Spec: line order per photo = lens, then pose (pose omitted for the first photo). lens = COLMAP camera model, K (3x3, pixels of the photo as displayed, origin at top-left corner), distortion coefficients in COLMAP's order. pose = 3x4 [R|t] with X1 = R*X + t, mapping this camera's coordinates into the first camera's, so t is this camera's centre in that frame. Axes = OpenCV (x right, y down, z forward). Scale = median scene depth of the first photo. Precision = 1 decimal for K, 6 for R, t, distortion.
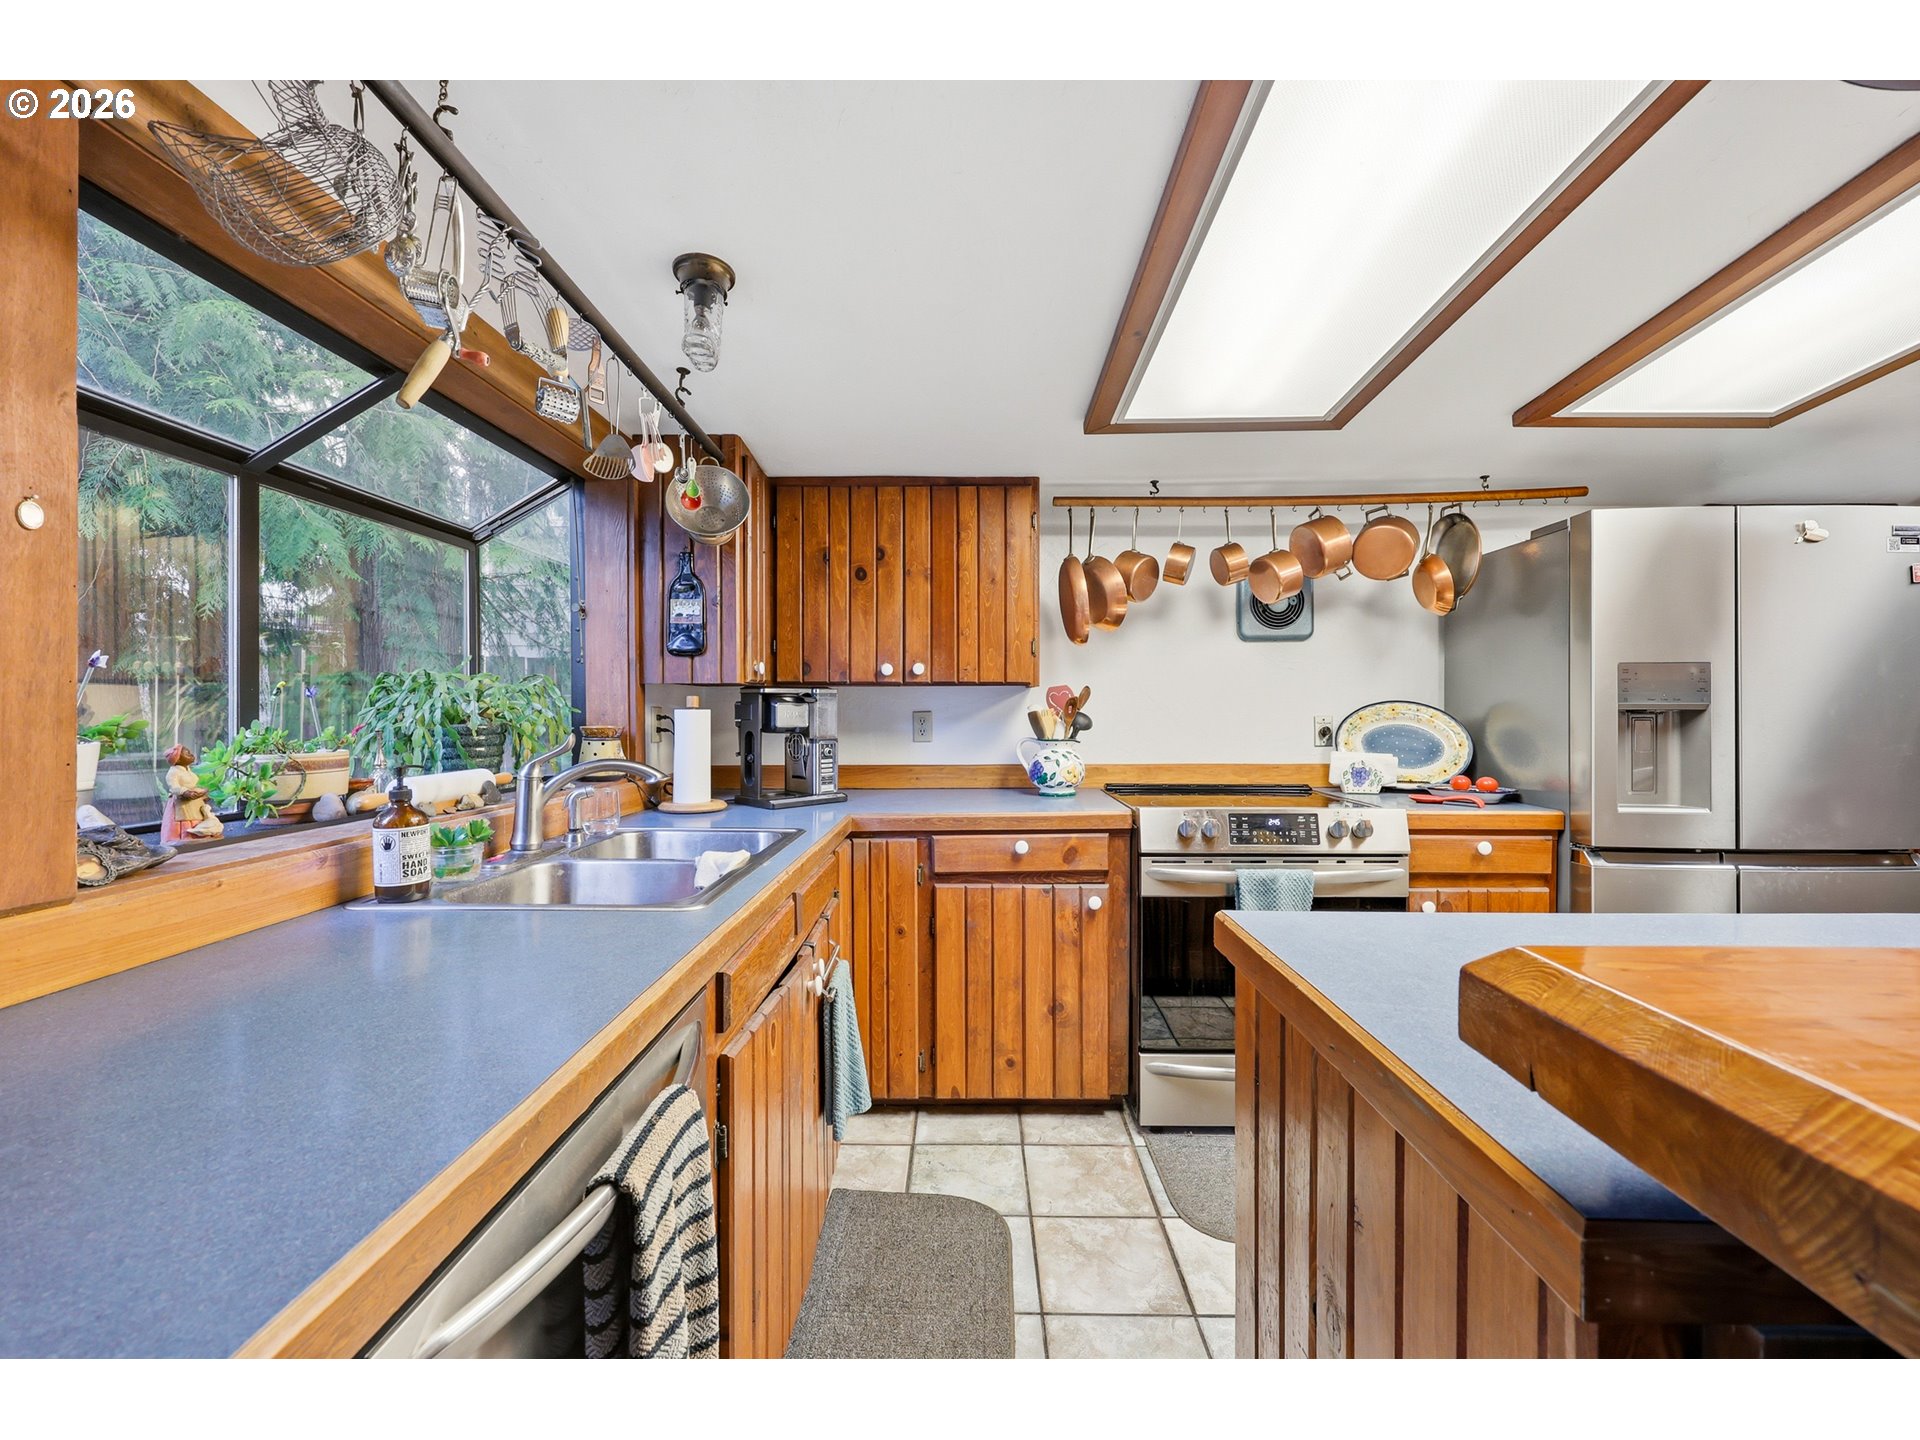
lens RADIAL K [[781.8, 0, 964.1], [0, 781.8, 708.2], [0, 0, 1]] dist [-0.001045, 0.000040]
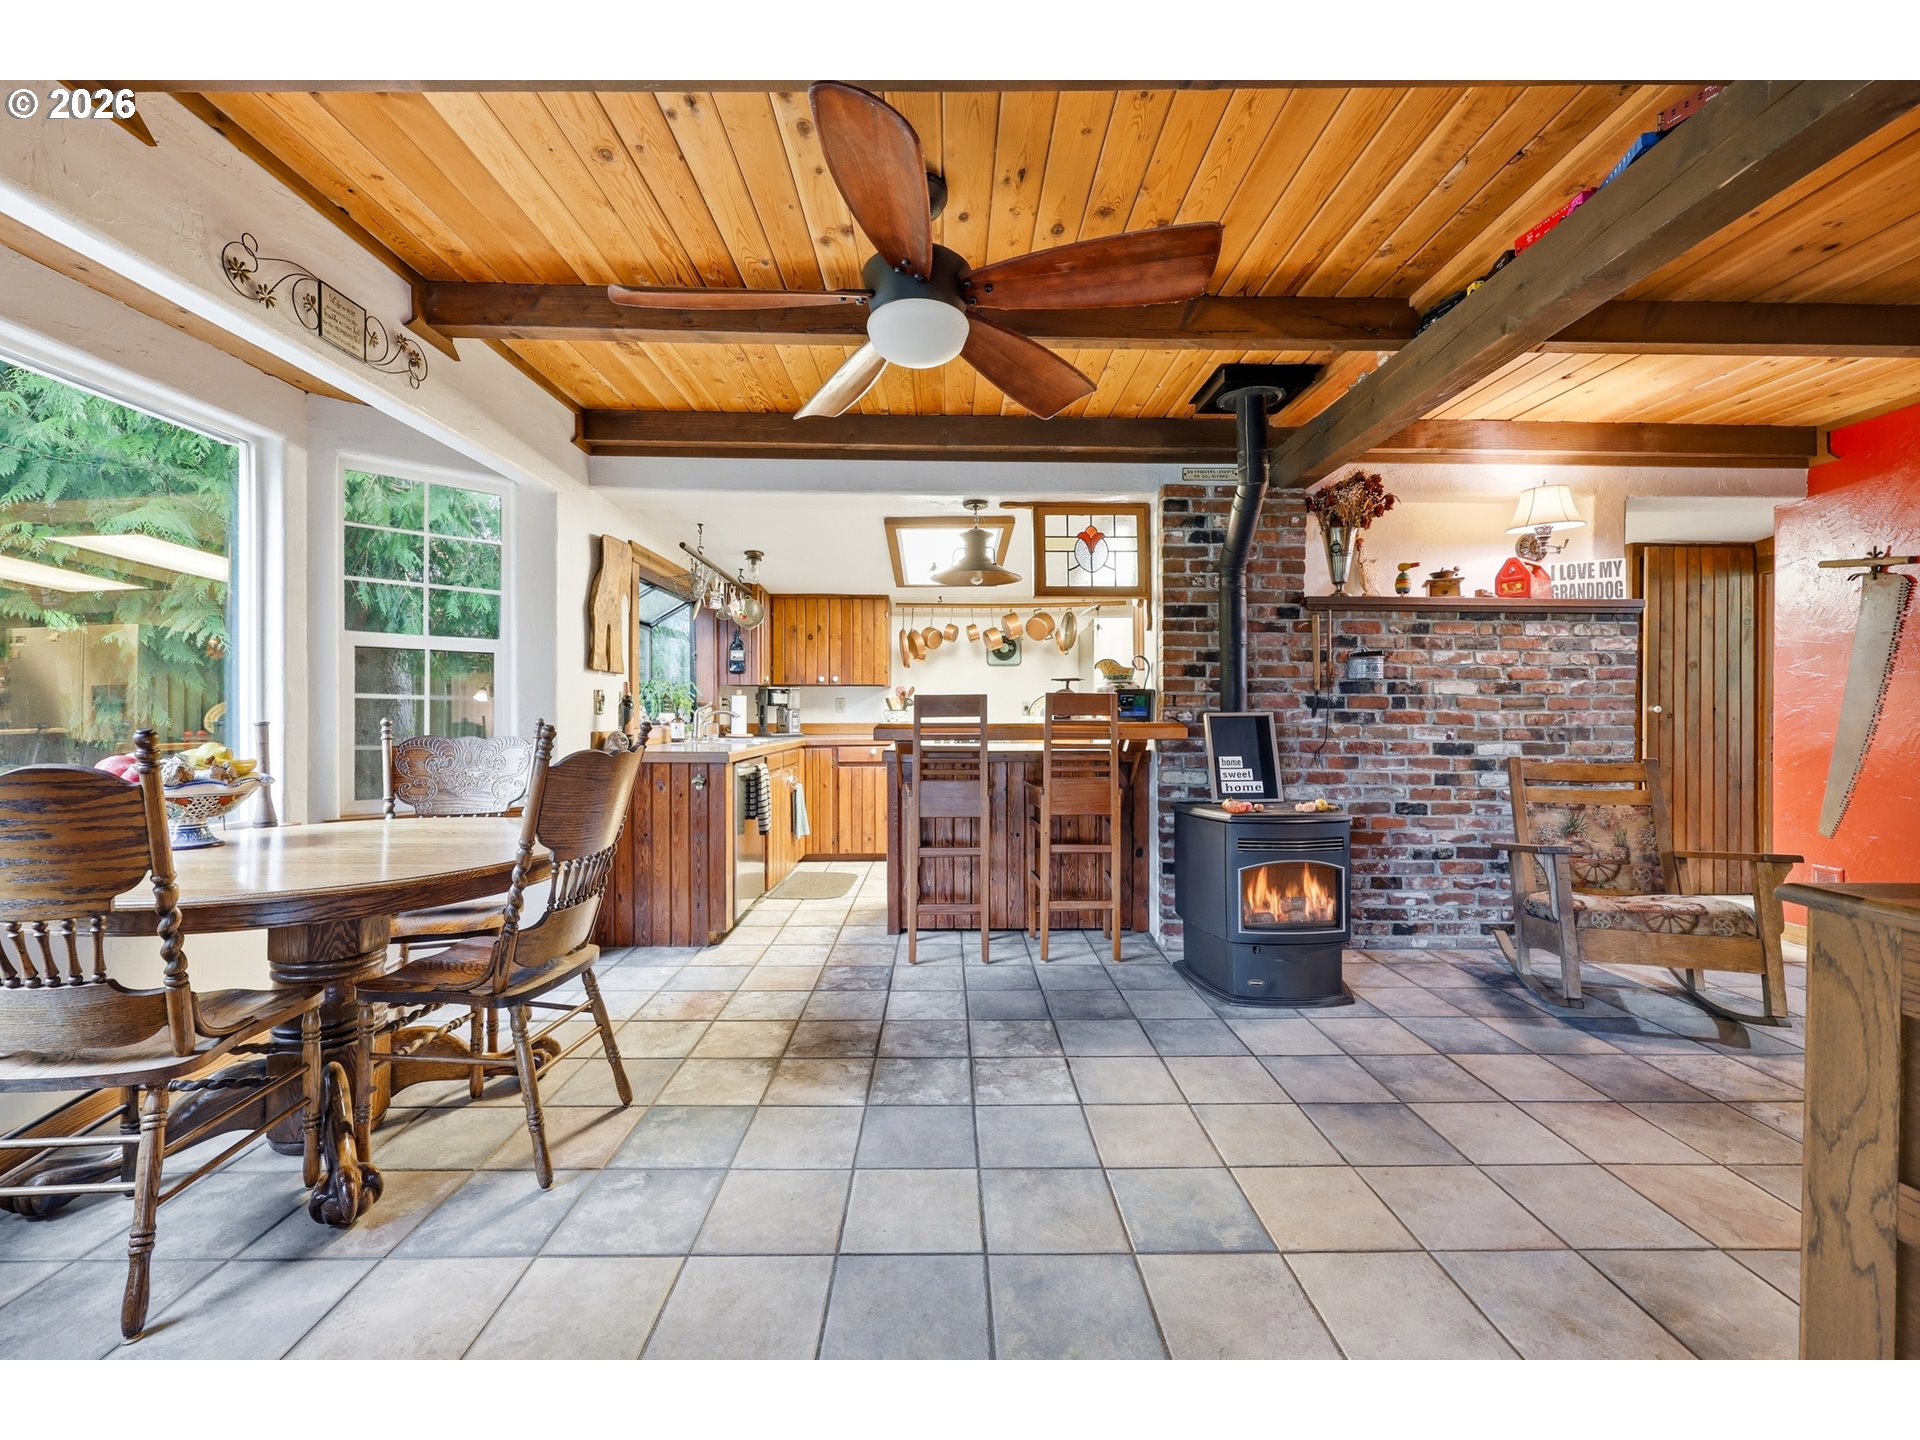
lens RADIAL K [[781.8, 0, 957.2], [0, 781.8, 722.3], [0, 0, 1]] dist [-0.001045, 0.000040]
pose [[0.999831, 0.000650, 0.018374, 0.256780], [-0.000780, 0.999975, 0.007038, 0.060311], [-0.018369, -0.007051, 0.999806, -1.298720]]
